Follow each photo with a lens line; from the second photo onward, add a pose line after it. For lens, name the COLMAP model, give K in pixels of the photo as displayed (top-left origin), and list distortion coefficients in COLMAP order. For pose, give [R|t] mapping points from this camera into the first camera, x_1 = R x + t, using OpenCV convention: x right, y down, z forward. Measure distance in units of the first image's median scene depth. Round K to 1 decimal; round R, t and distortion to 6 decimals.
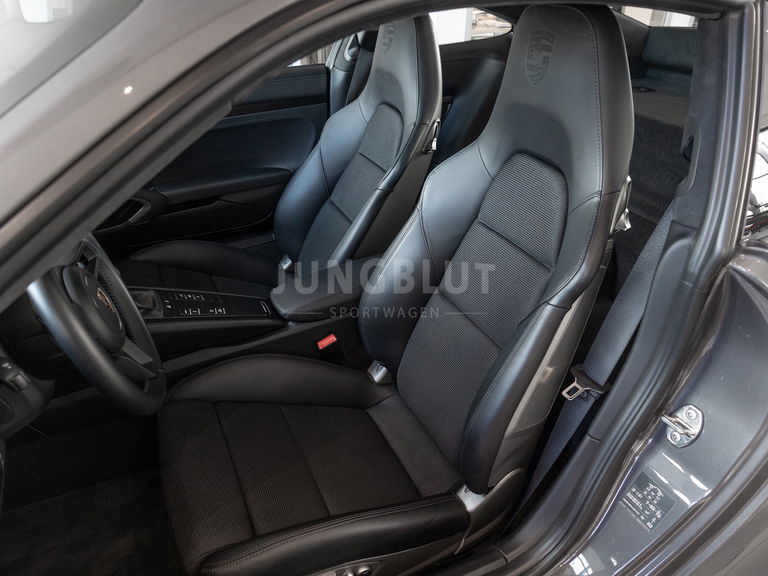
lens RADIAL K [[578.2, 0, 384.0], [0, 578.2, 288.0], [0, 0, 1]] dist [0.002630, -0.001422]
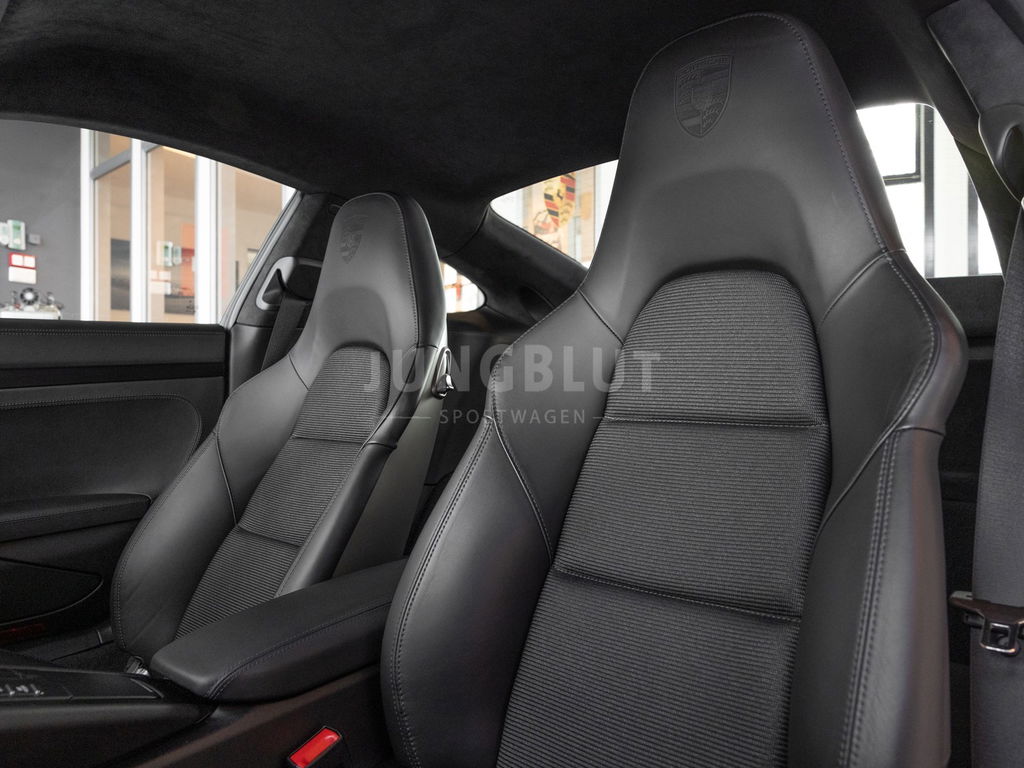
lens RADIAL K [[770.9, 0, 512.0], [0, 770.9, 384.0], [0, 0, 1]] dist [0.002630, -0.001422]
pose [[0.922284, -0.007942, 0.386431, -0.144226], [0.208361, 0.852294, -0.479772, 0.131633], [-0.325542, 0.523004, 0.787712, 0.326743]]
